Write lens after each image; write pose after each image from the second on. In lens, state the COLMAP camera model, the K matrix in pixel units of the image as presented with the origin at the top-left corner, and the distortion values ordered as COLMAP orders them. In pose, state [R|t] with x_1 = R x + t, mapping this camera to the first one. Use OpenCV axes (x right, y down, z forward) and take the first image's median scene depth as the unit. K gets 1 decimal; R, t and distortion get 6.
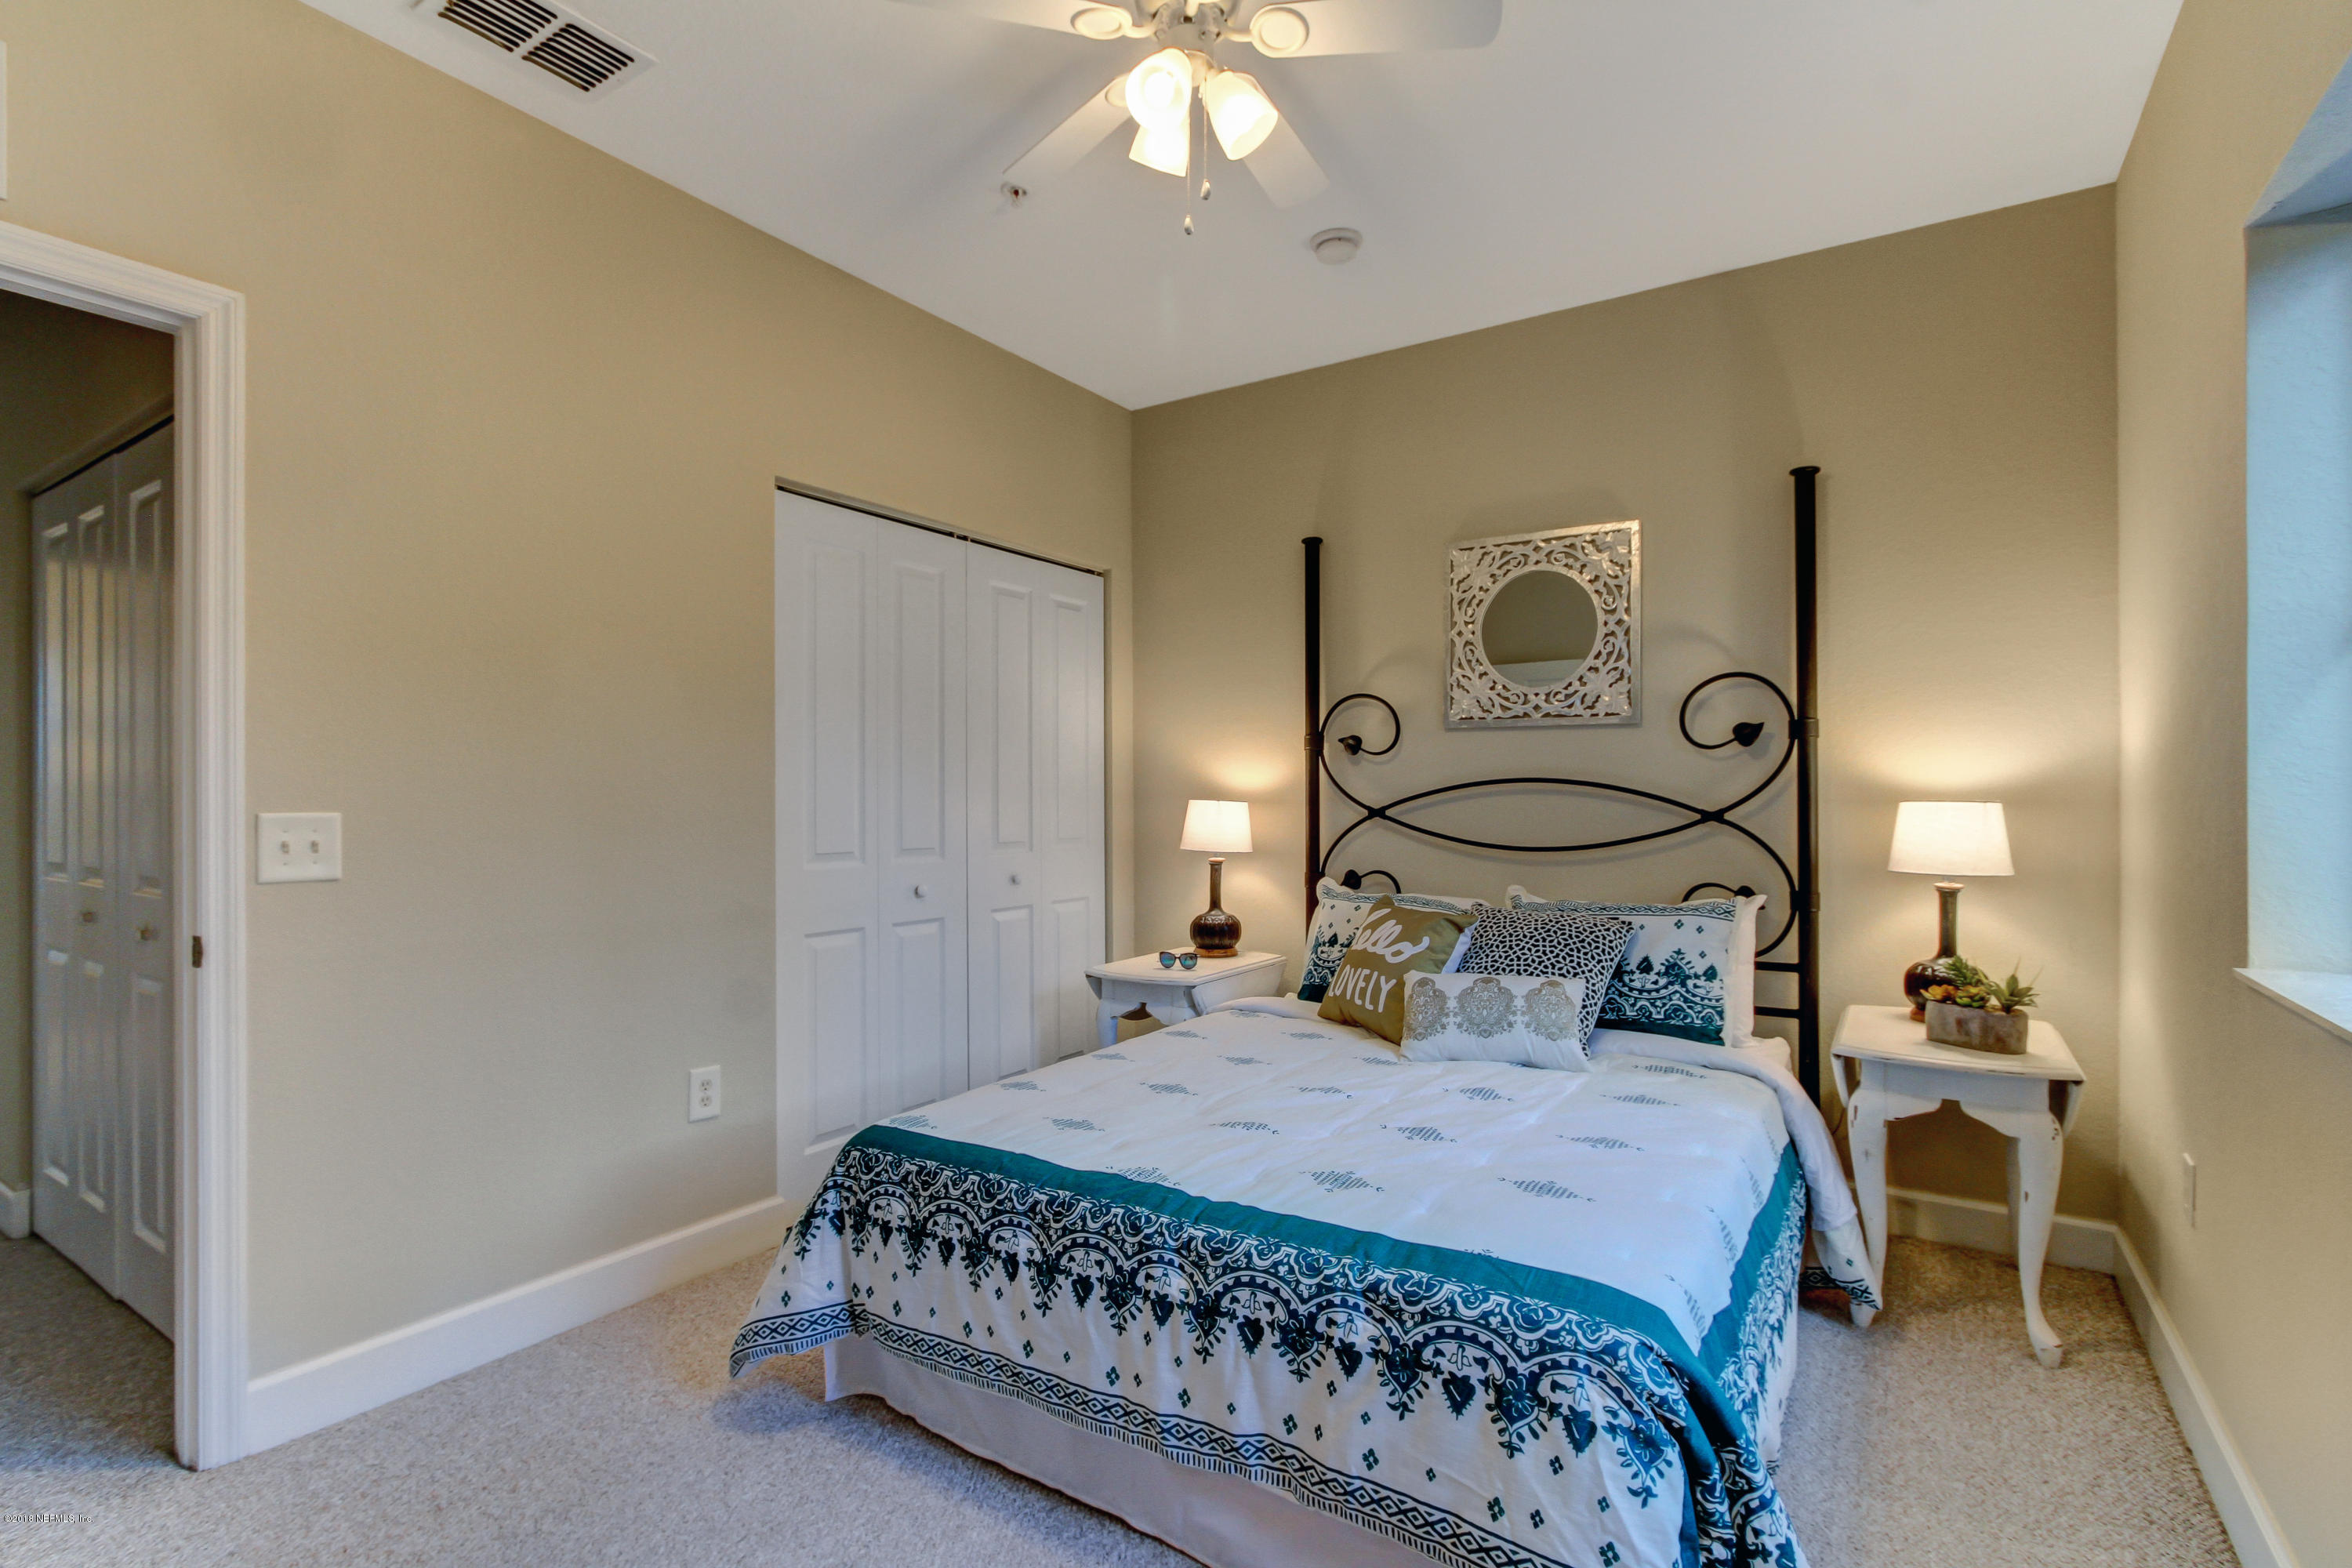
lens RADIAL K [[1091.9, 0, 1174.2], [0, 1091.9, 801.4], [0, 0, 1]] dist [0.001906, -0.000014]
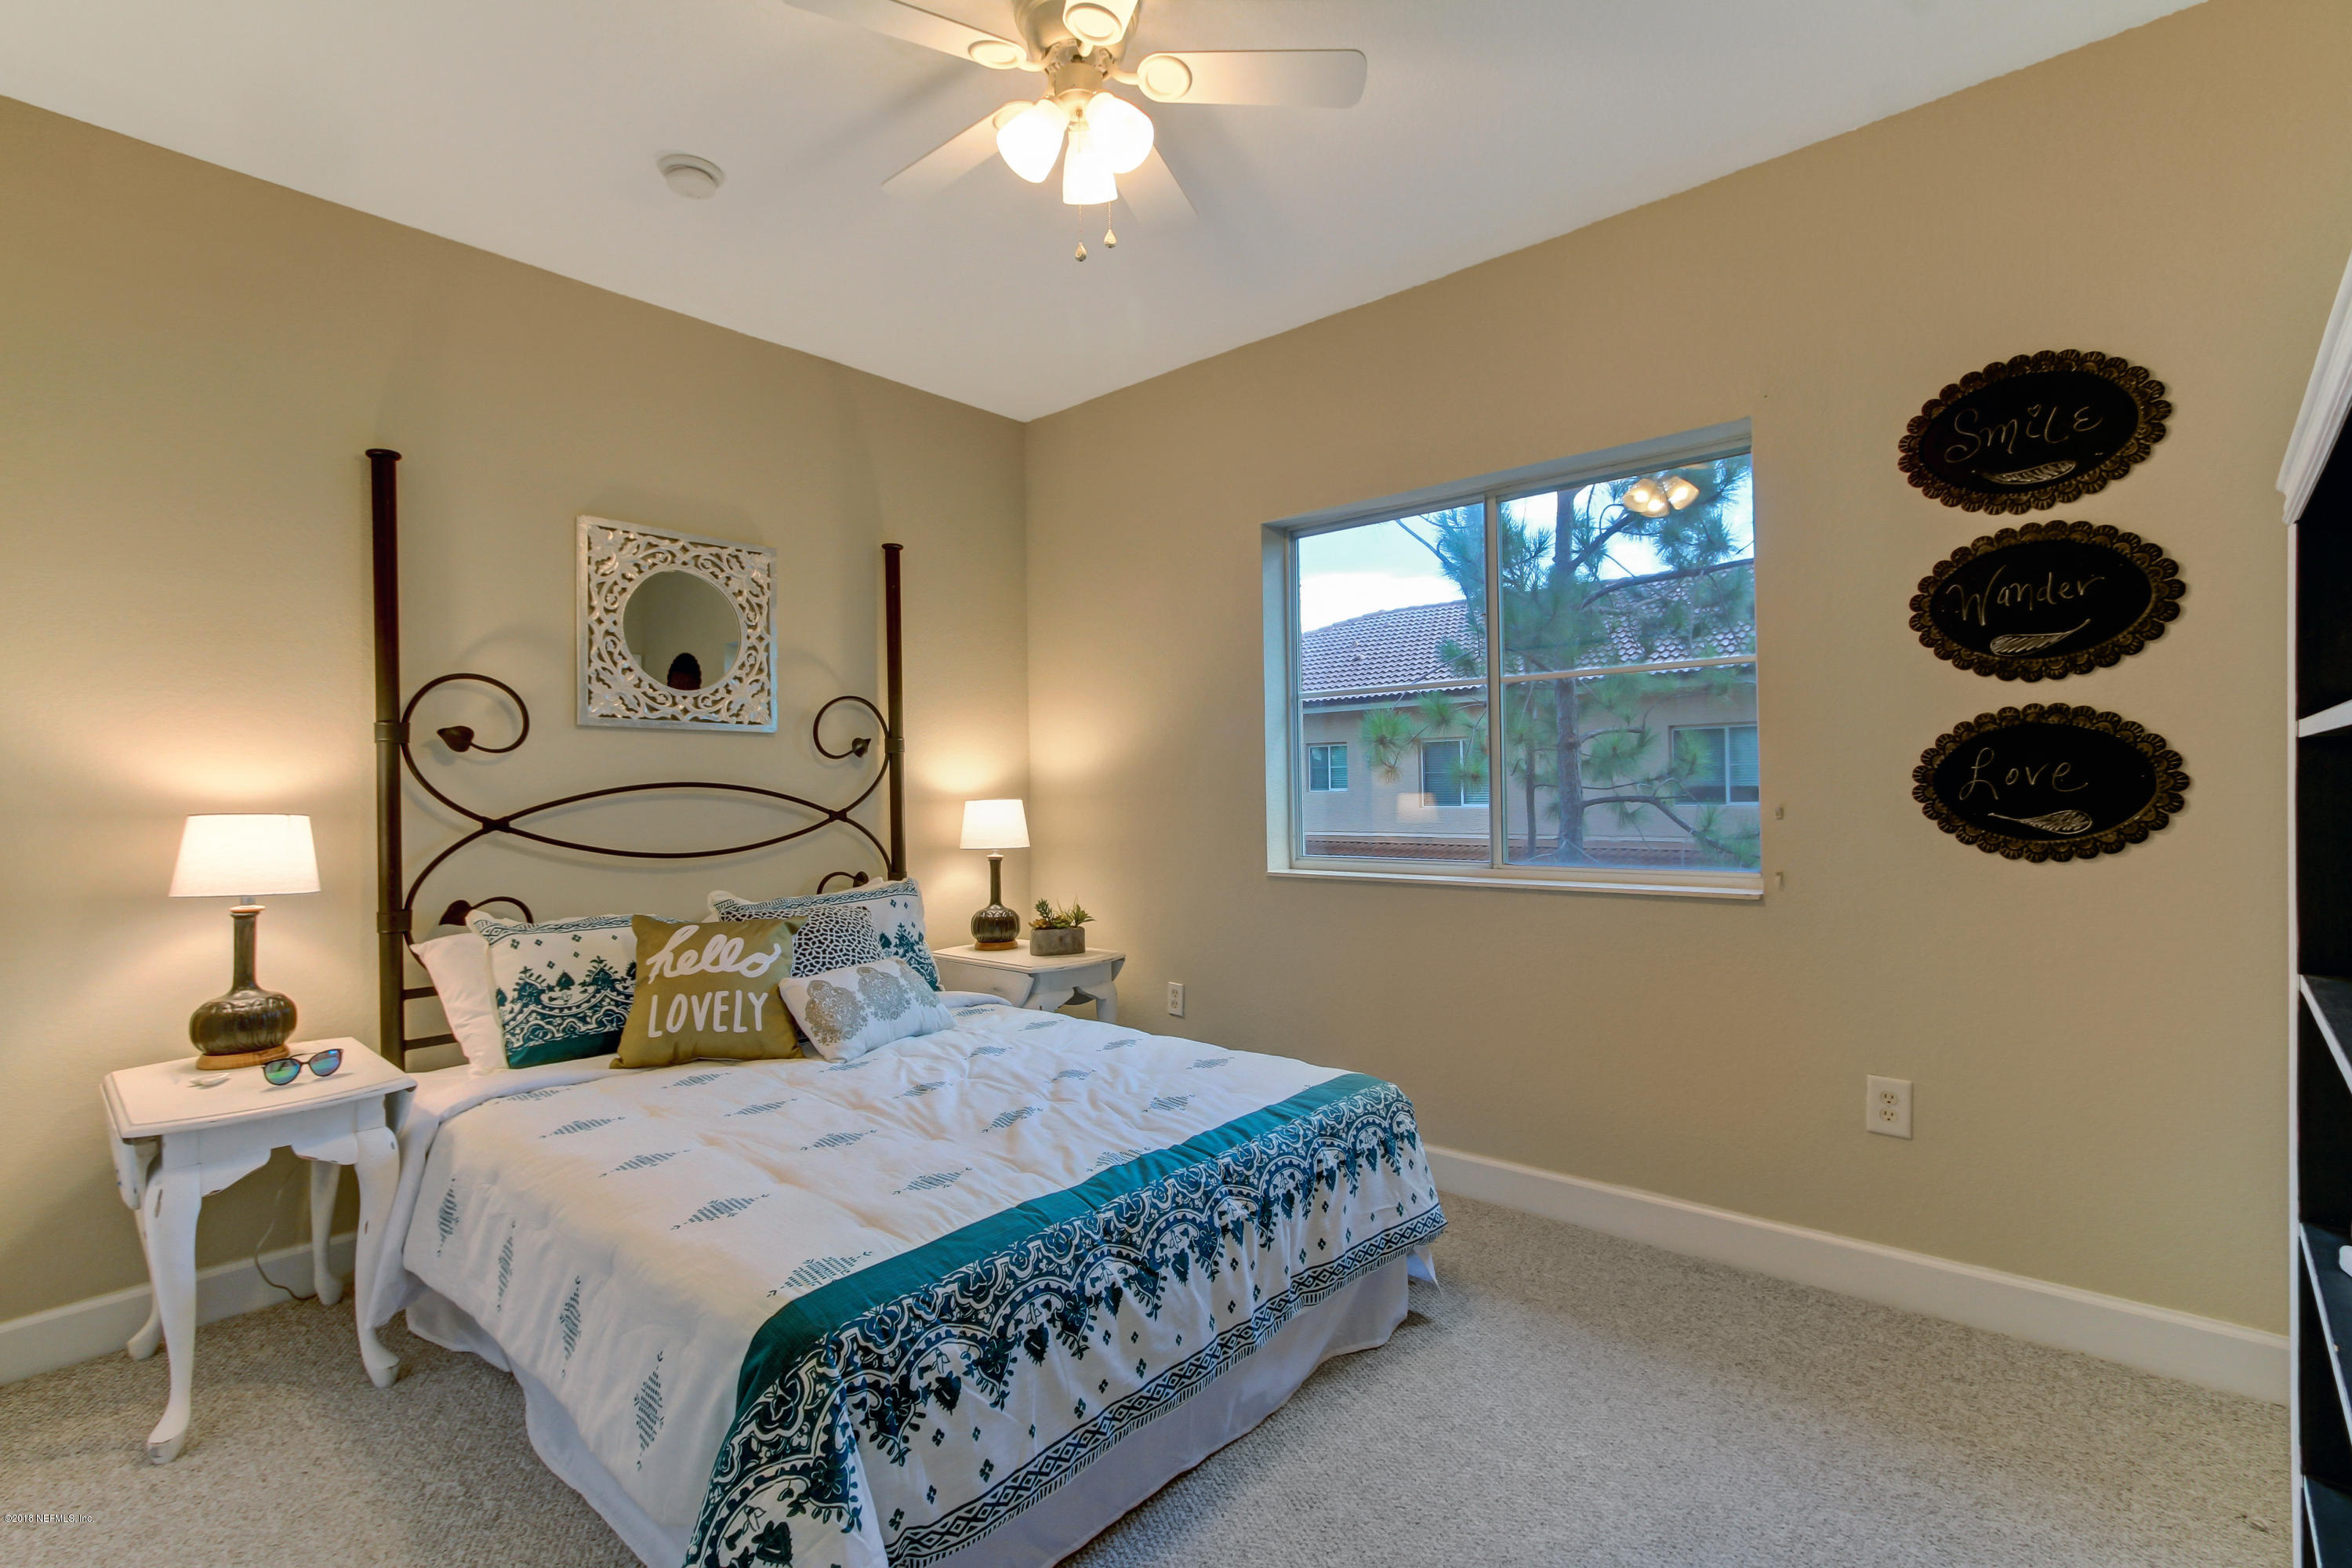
lens RADIAL K [[1091.9, 0, 1170.1], [0, 1091.9, 770.8], [0, 0, 1]] dist [0.001906, -0.000014]
pose [[0.167655, 0.017587, 0.985689, -0.558821], [0.023416, 0.999488, -0.021816, -0.000385], [-0.985568, 0.026739, 0.167158, 0.407286]]
